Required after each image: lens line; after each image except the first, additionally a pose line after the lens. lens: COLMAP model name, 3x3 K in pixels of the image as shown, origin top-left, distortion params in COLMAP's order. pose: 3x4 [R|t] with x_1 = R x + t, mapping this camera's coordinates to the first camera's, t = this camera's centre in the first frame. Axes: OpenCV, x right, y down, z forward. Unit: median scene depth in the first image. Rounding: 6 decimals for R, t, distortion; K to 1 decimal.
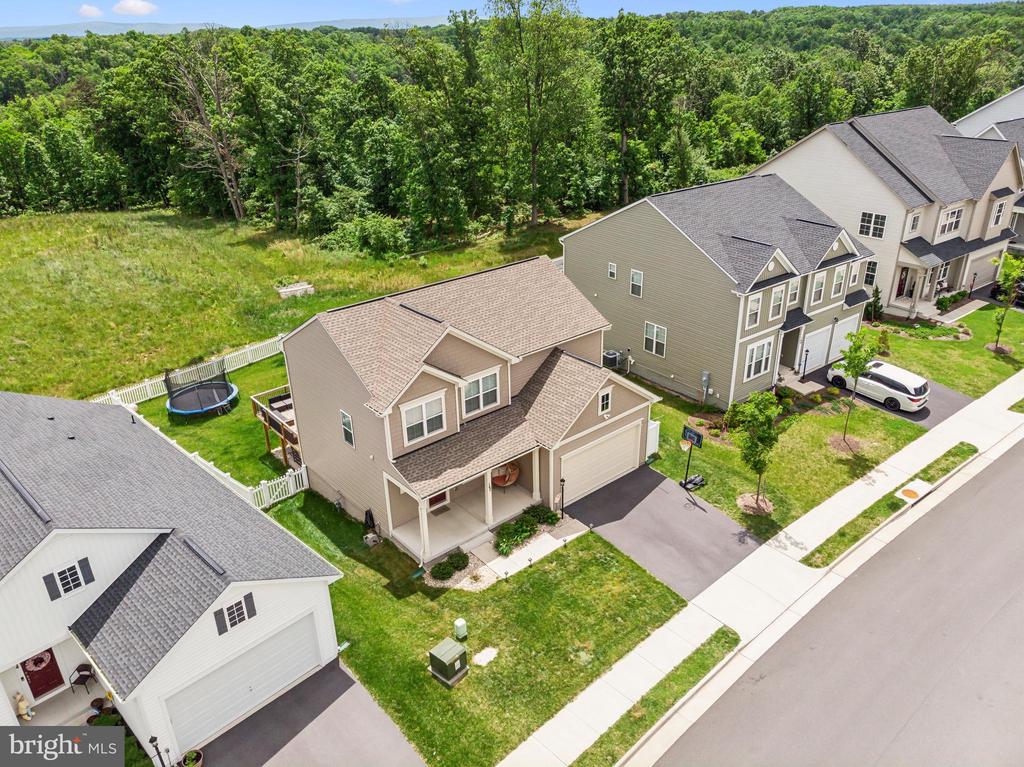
lens RADIAL K [[751.8, 0, 509.7], [0, 751.8, 382.7], [0, 0, 1]] dist [-0.005301, 0.008788]
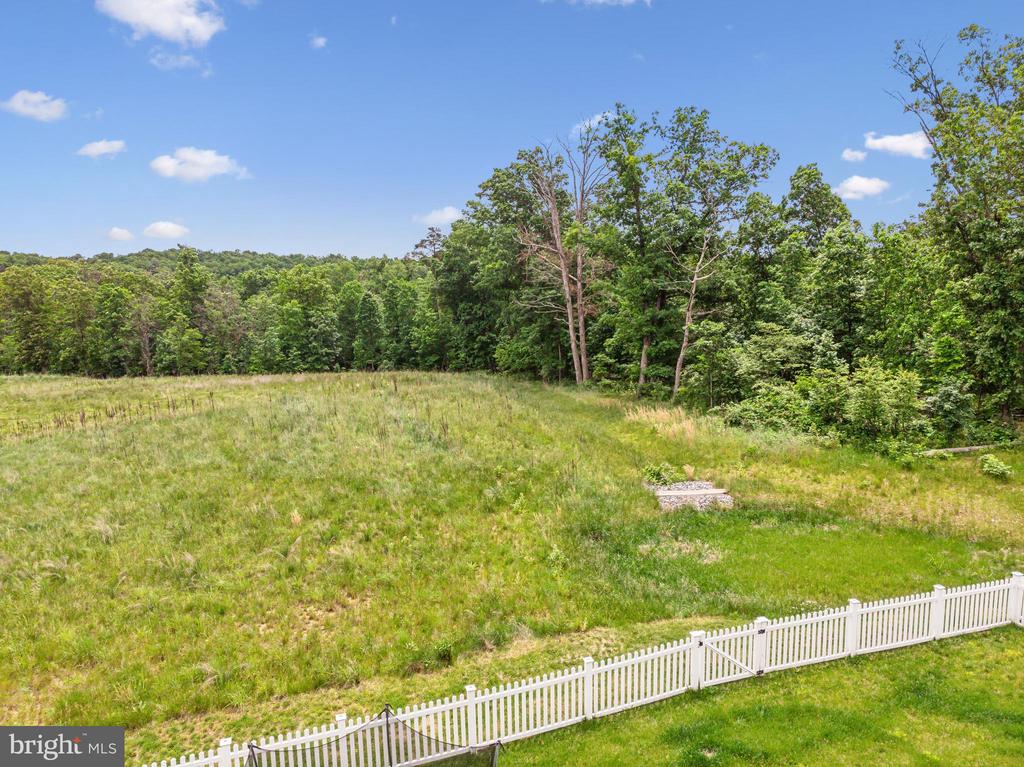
lens RADIAL K [[751.8, 0, 508.0], [0, 751.8, 383.2], [0, 0, 1]] dist [-0.005301, 0.008788]
pose [[0.911133, 0.070667, -0.406007, -0.222351], [-0.182747, 0.952310, -0.244356, -0.061318], [0.369377, 0.296837, 0.880595, 0.583661]]
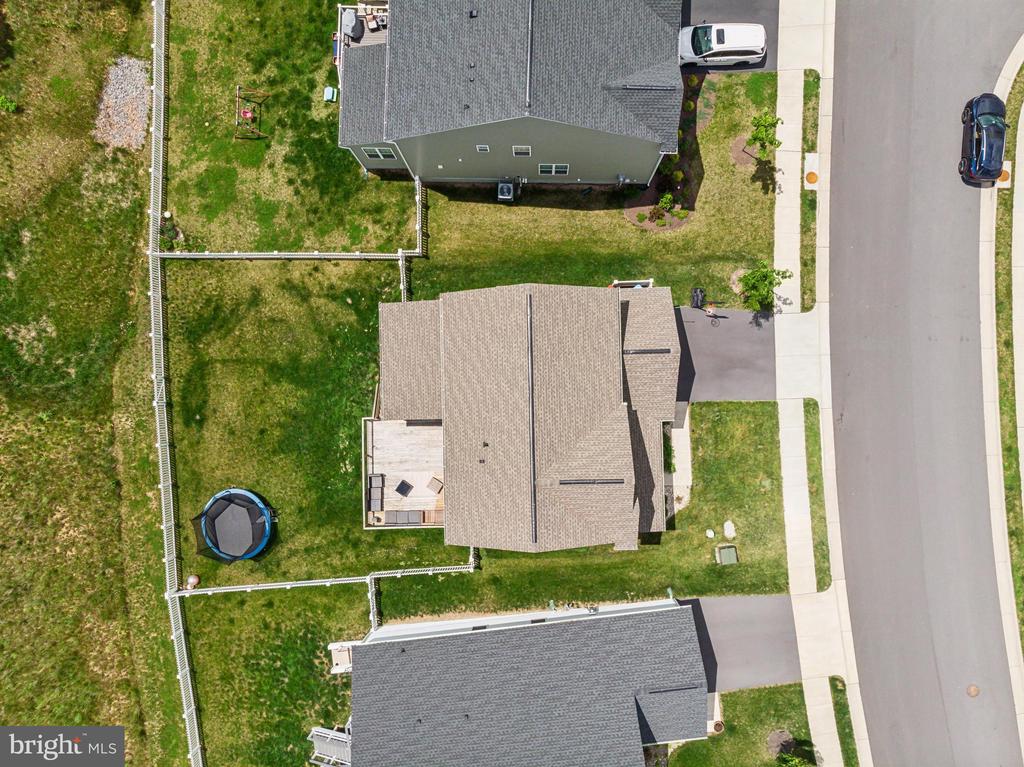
lens RADIAL K [[751.8, 0, 506.6], [0, 751.8, 389.4], [0, 0, 1]] dist [-0.005301, 0.008788]
pose [[0.627451, -0.778553, 0.012671, -0.049743], [0.361575, 0.305735, 0.880789, -0.566416], [-0.689615, -0.548071, 0.473339, 0.294002]]
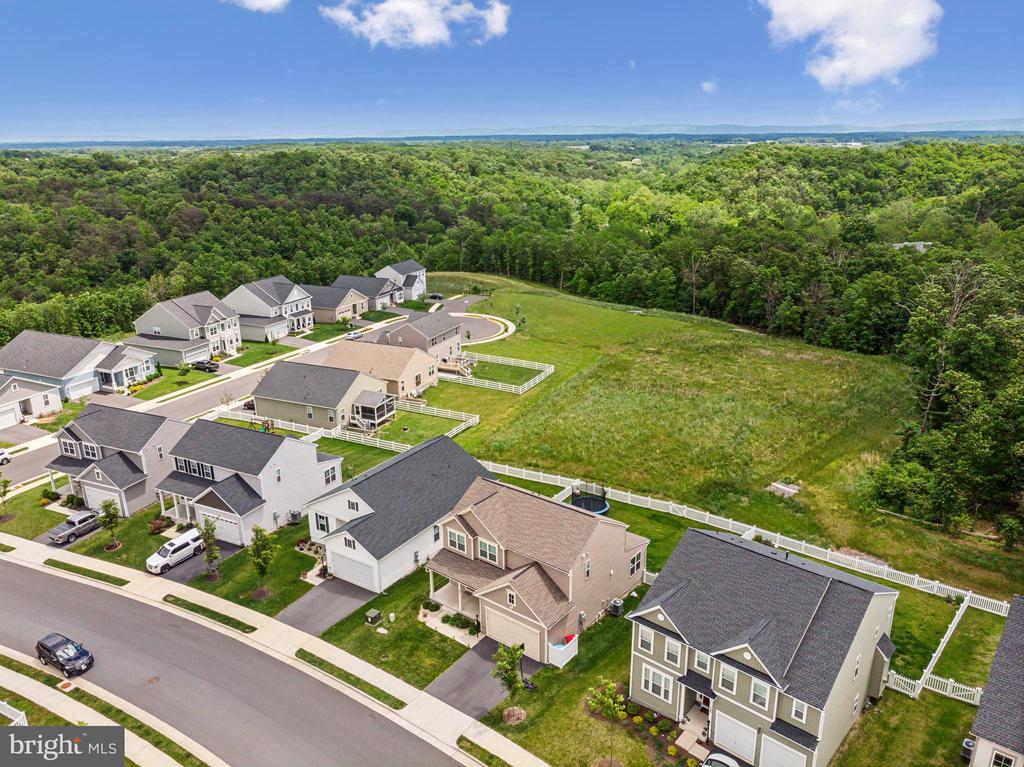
lens RADIAL K [[751.8, 0, 521.5], [0, 751.8, 370.6], [0, 0, 1]] dist [-0.005301, 0.008788]
pose [[0.212143, 0.309694, -0.926868, 0.795912], [-0.417813, 0.886143, 0.200457, -0.401842], [0.883418, 0.344732, 0.317383, 0.151275]]
